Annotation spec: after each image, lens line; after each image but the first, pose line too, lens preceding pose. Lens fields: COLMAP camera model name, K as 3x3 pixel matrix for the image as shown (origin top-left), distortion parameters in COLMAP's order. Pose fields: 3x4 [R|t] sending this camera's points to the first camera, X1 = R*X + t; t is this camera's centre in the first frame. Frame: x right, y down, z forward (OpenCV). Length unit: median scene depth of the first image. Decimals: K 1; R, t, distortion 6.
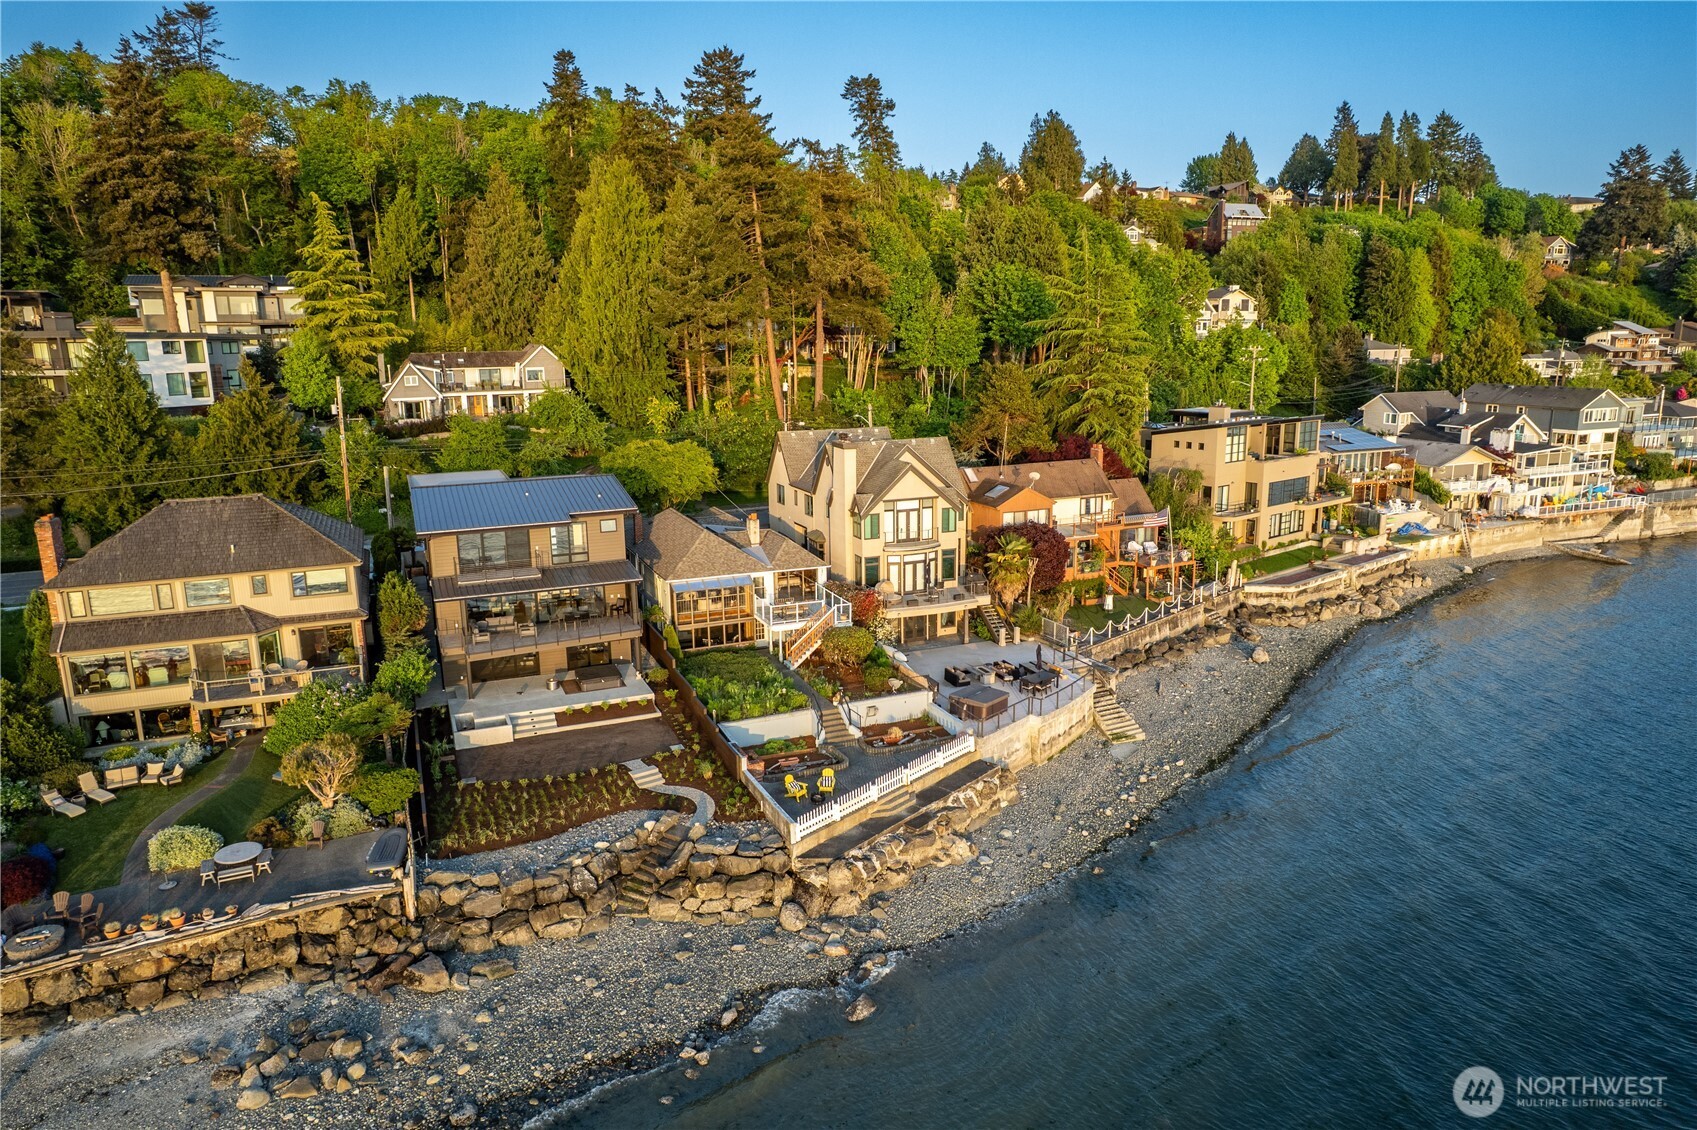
lens RADIAL K [[1084.1, 0, 855.3], [0, 1084.1, 568.1], [0, 0, 1]] dist [-0.078604, 0.069561]
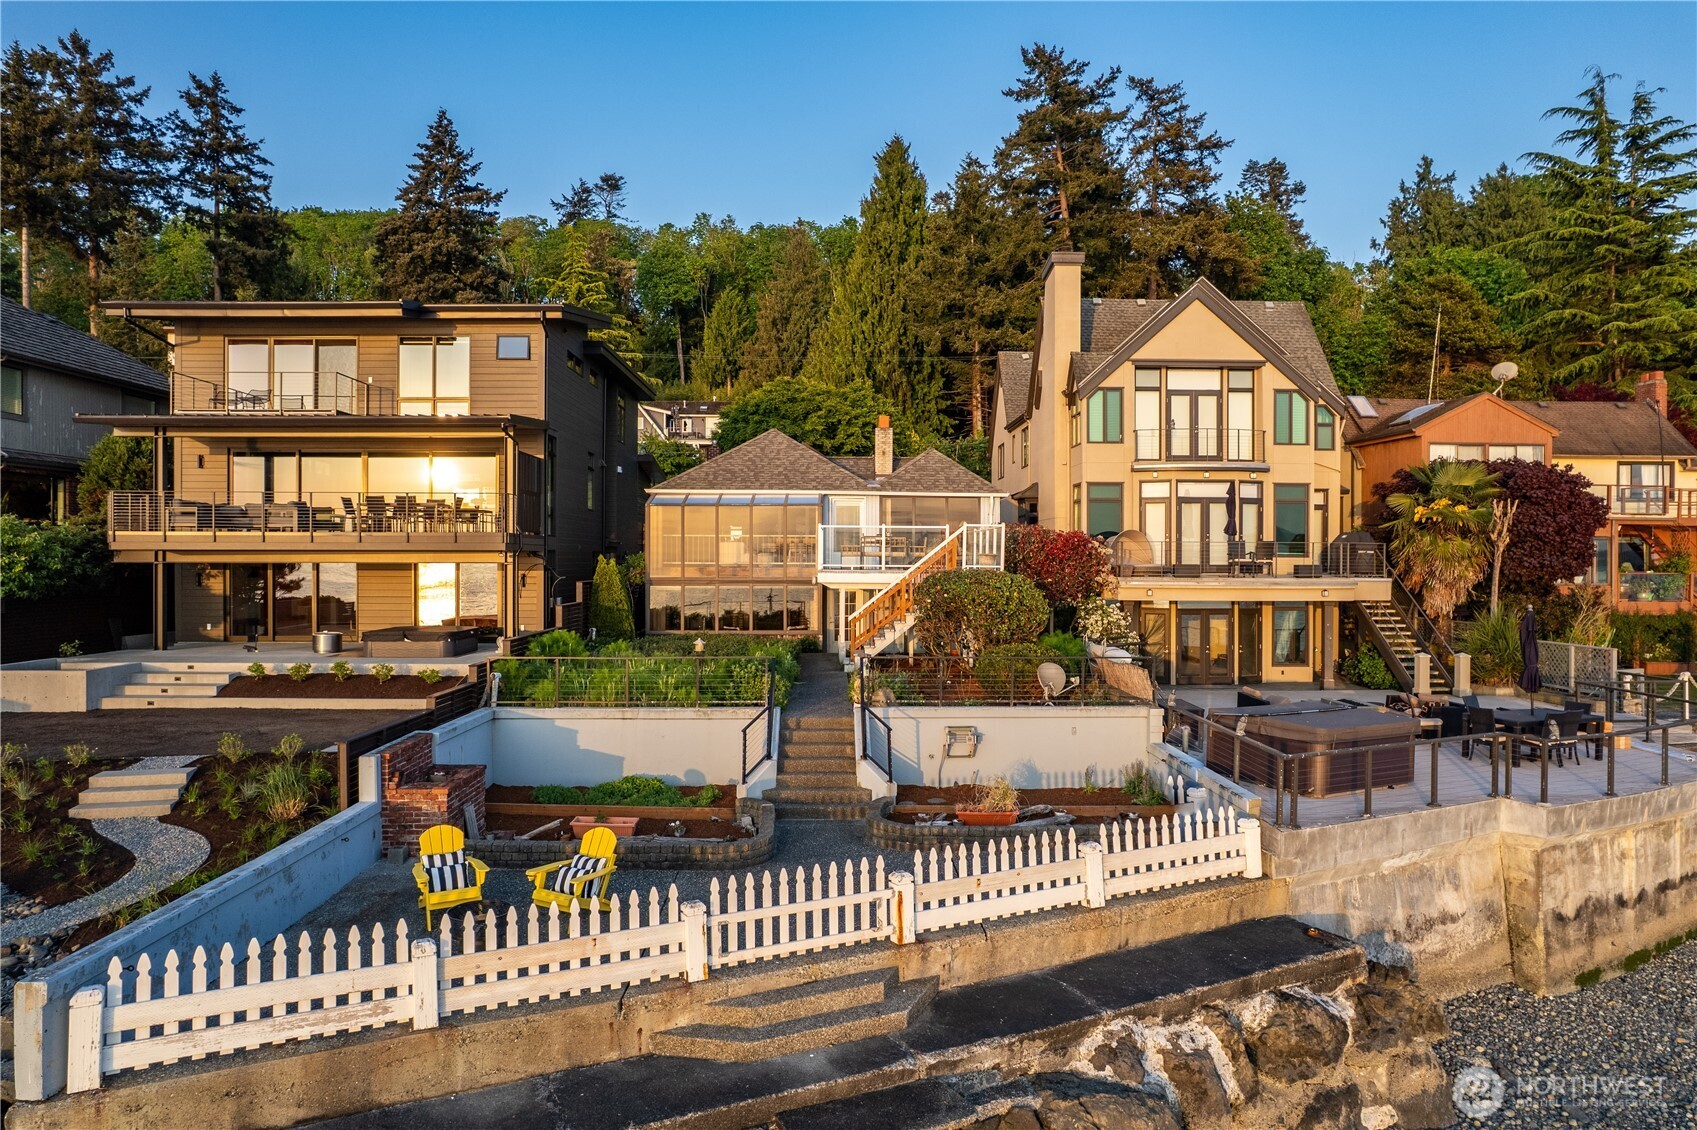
lens RADIAL K [[1084.1, 0, 855.3], [0, 1084.1, 568.1], [0, 0, 1]] dist [-0.078604, 0.069561]
pose [[0.925480, 0.016767, -0.378426, 0.088036], [-0.094552, 0.977623, -0.187920, 0.116743], [0.366807, 0.209697, 0.906355, 0.541529]]
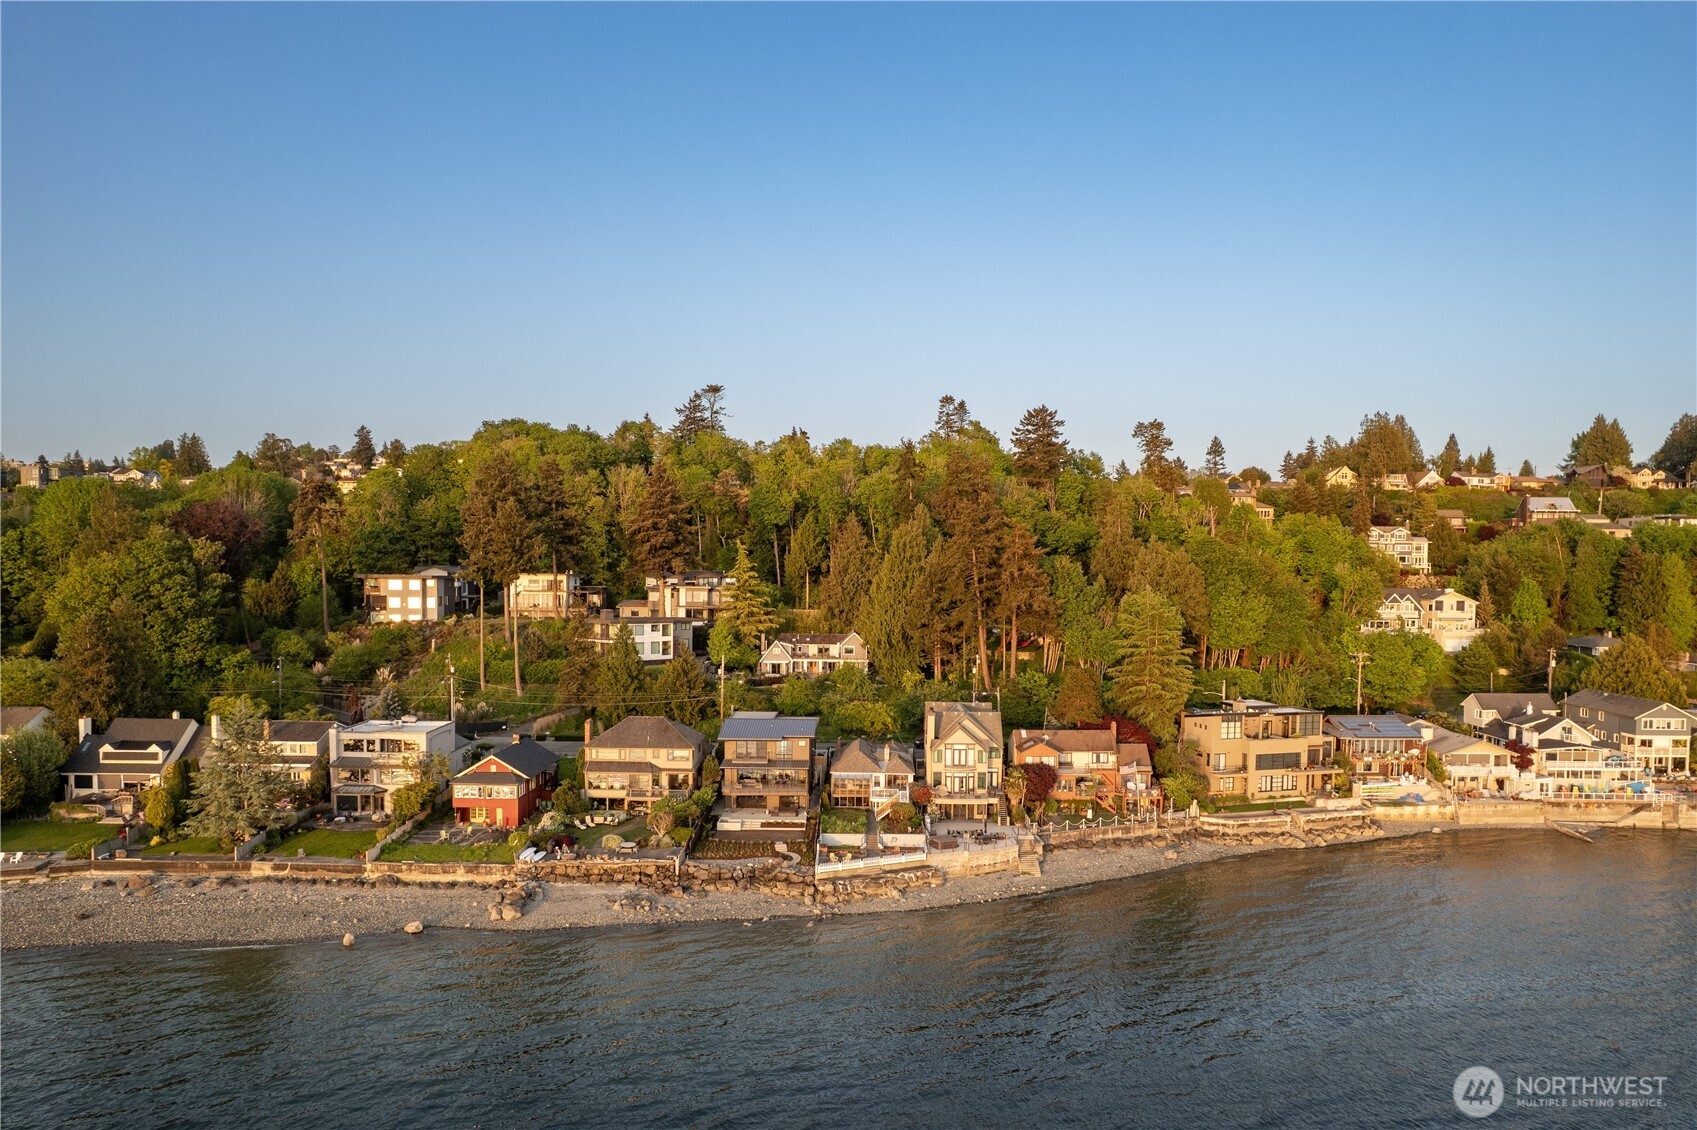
lens RADIAL K [[1104.6, 0, 854.7], [0, 1104.6, 609.9], [0, 0, 1]] dist [-0.057793, 0.002128]
pose [[0.913495, 0.037805, -0.405090, 0.653425], [-0.106872, 0.983006, -0.149260, 0.014889], [0.392563, 0.179641, 0.902011, -0.875740]]
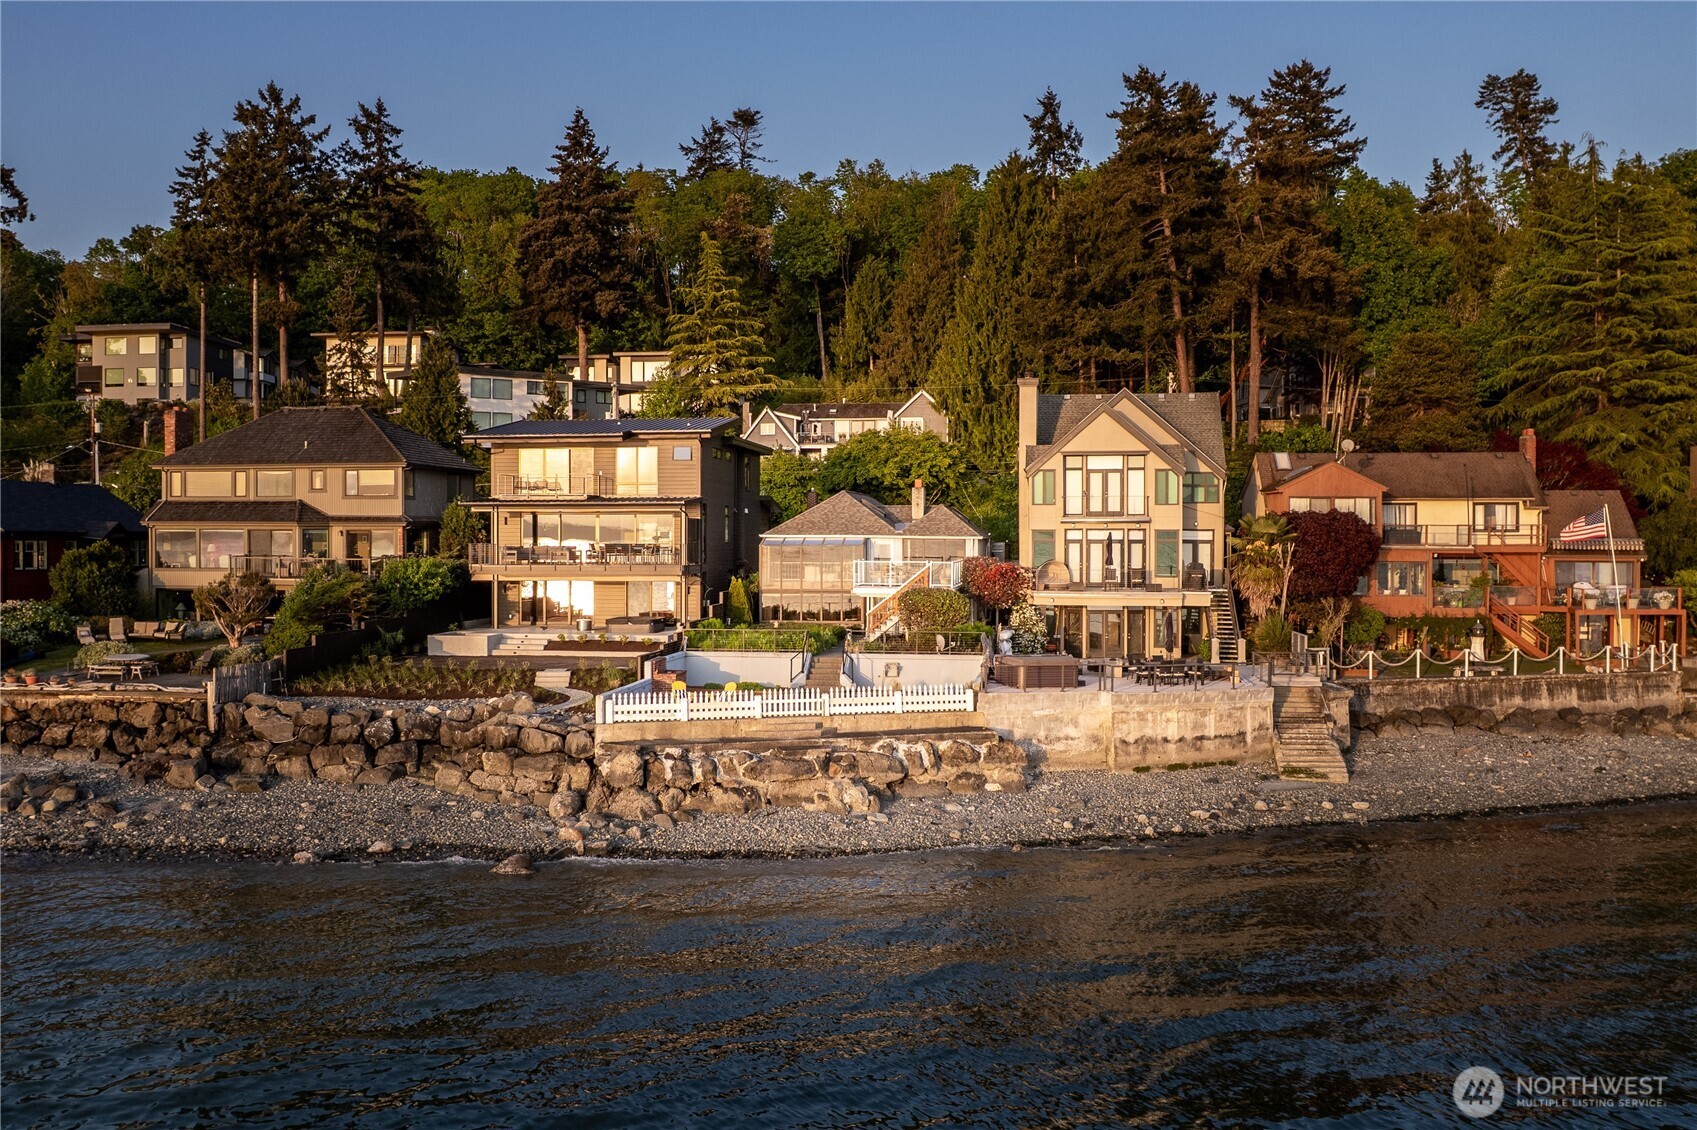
lens RADIAL K [[1465.9, 0, 784.8], [0, 1465.9, 564.3], [0, 0, 1]] dist [-0.052591, 0.002604]
pose [[0.832229, 0.021970, -0.553997, 0.400670], [-0.130064, 0.979067, -0.156558, 0.181718], [0.538961, 0.202347, 0.817665, 0.111831]]
